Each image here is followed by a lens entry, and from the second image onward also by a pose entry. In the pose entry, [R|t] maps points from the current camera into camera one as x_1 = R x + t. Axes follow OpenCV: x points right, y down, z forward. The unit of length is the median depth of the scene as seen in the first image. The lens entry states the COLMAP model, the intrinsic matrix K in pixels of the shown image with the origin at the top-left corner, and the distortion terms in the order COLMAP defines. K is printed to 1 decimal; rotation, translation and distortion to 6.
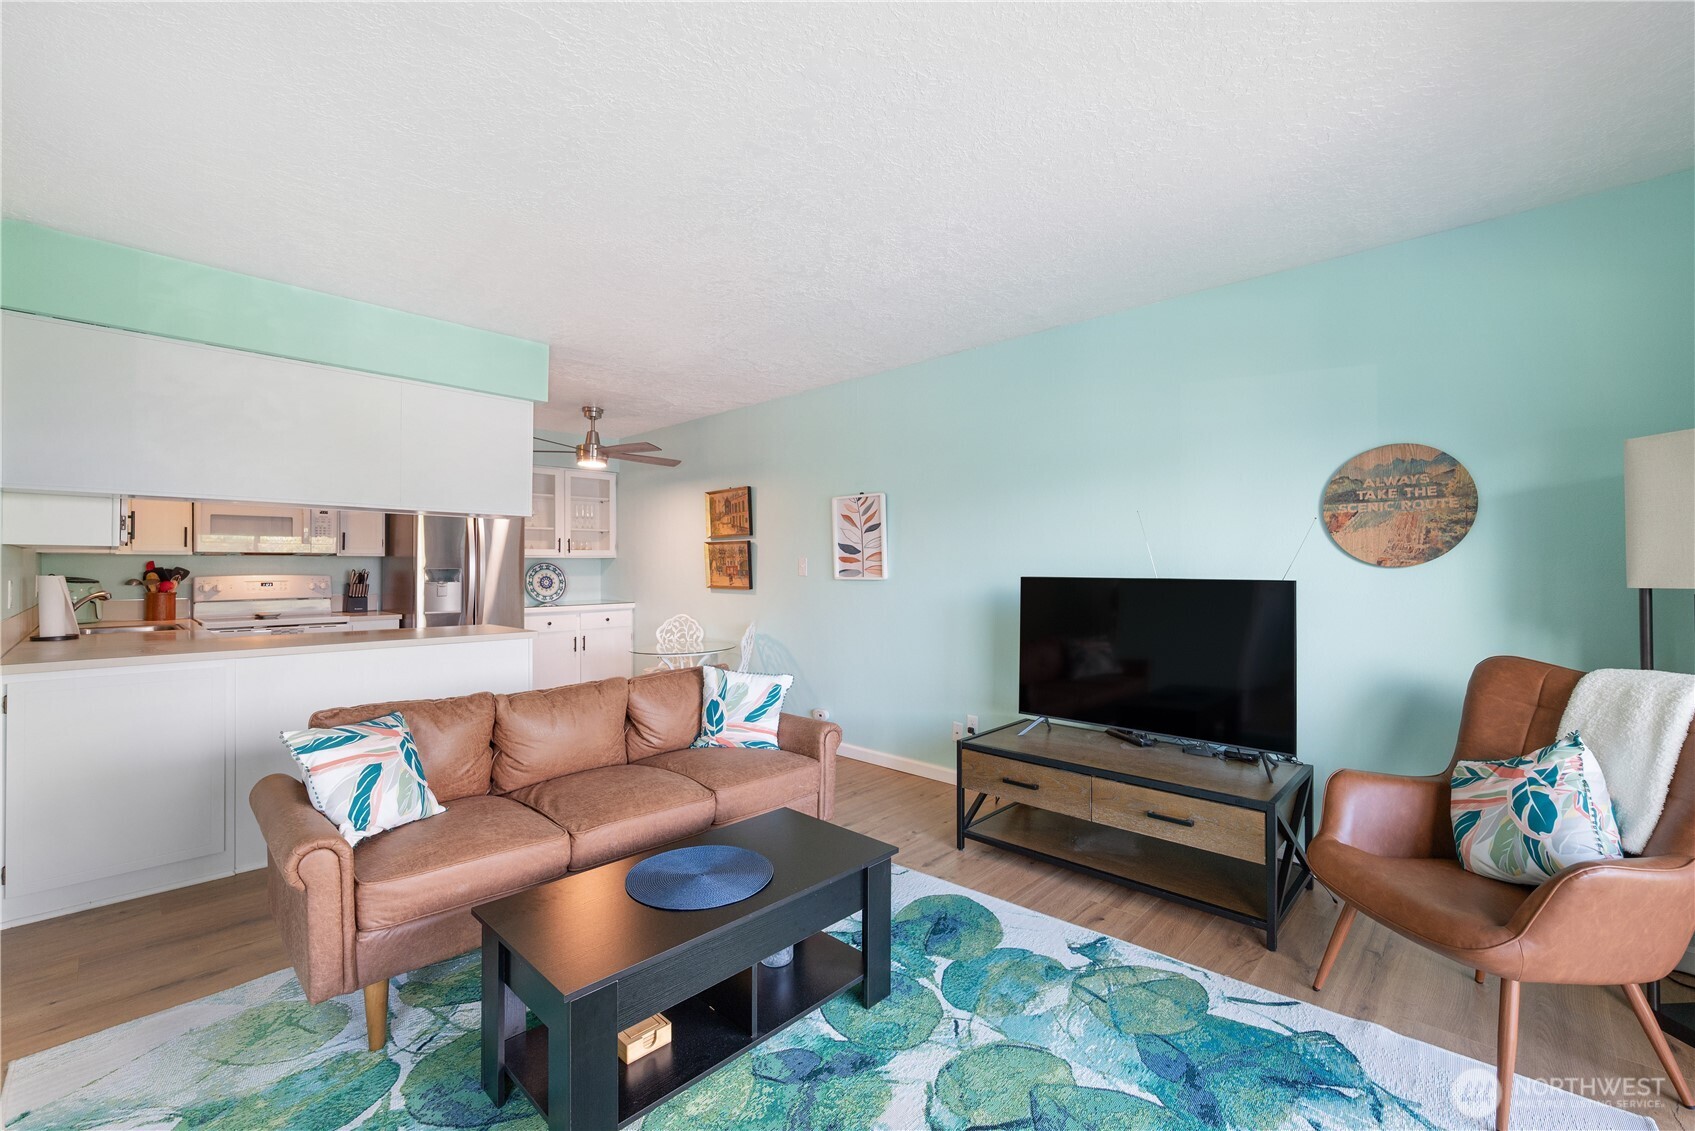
lens RADIAL K [[737.0, 0, 880.4], [0, 737.0, 559.6], [0, 0, 1]] dist [0.000319, 0.000125]
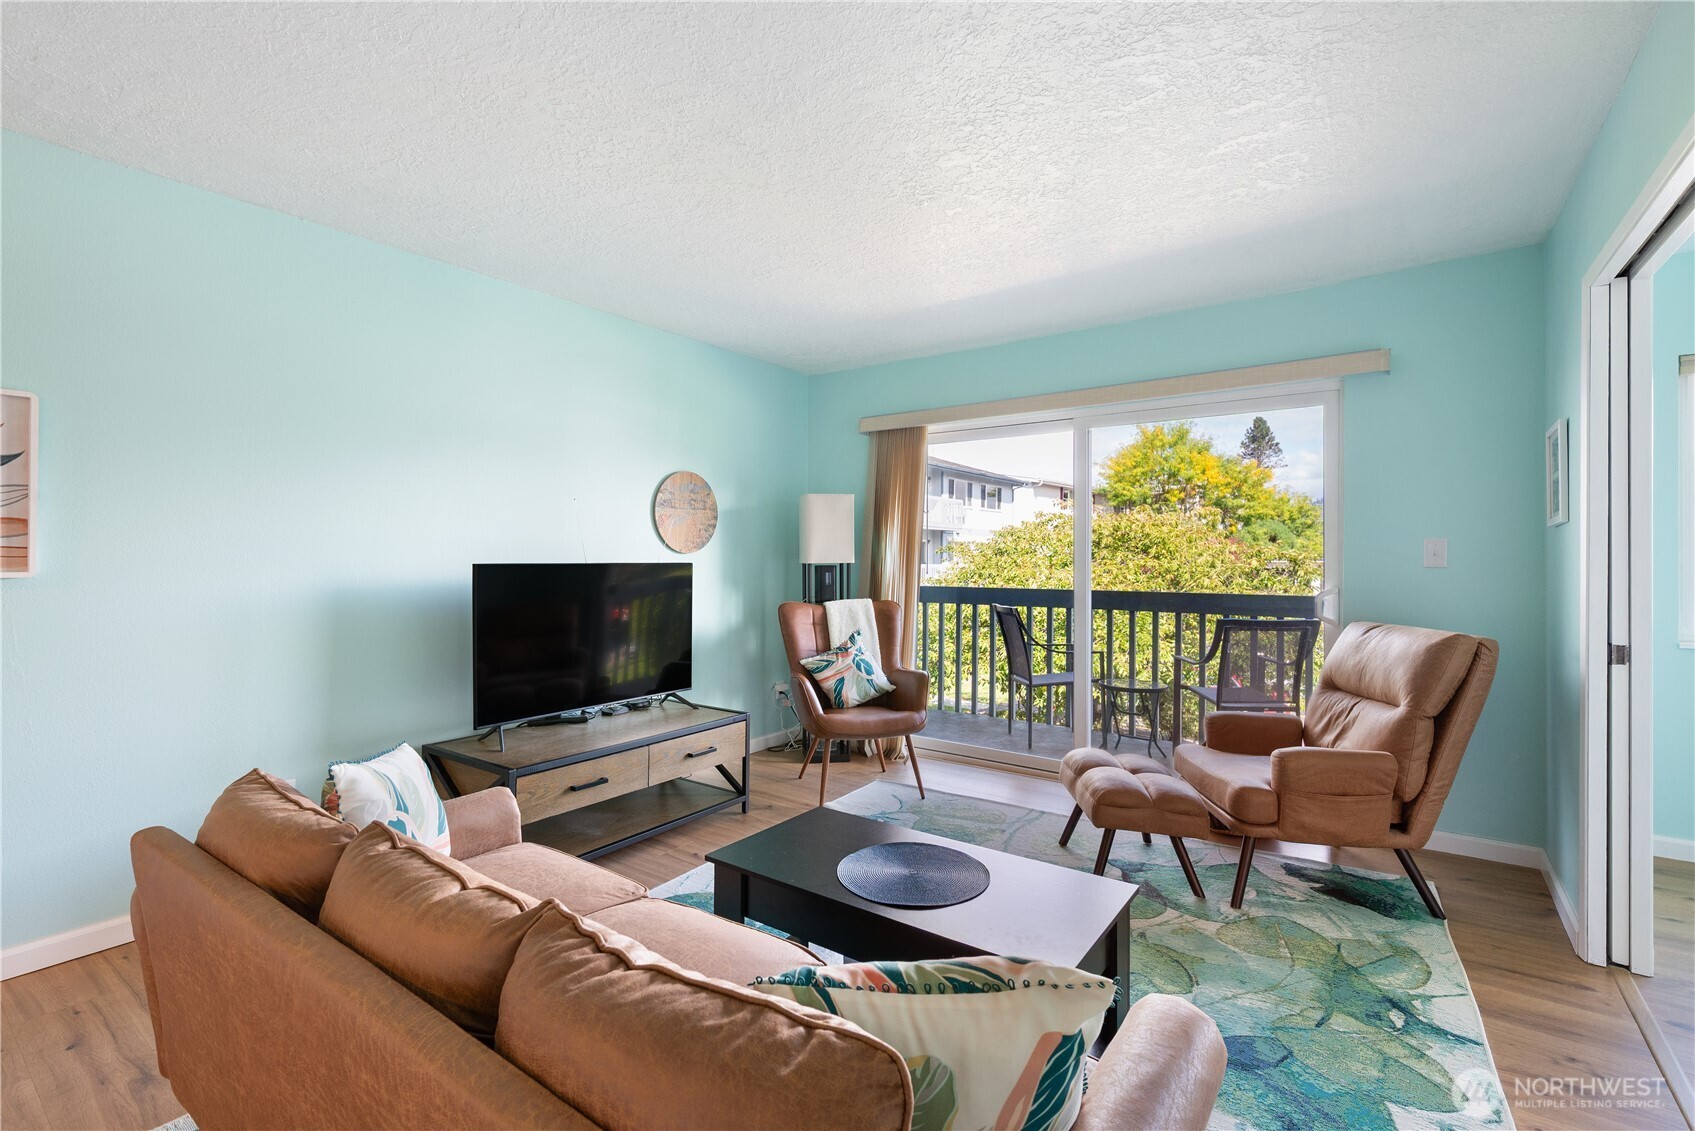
lens RADIAL K [[752.0, 0, 846.3], [0, 752.0, 559.7], [0, 0, 1]] dist [-0.002054, -0.000173]
pose [[-0.084841, -0.005428, 0.996380, -0.807908], [-0.011970, 0.999919, 0.004428, 0.010751], [-0.996323, -0.011551, -0.084899, 0.776954]]
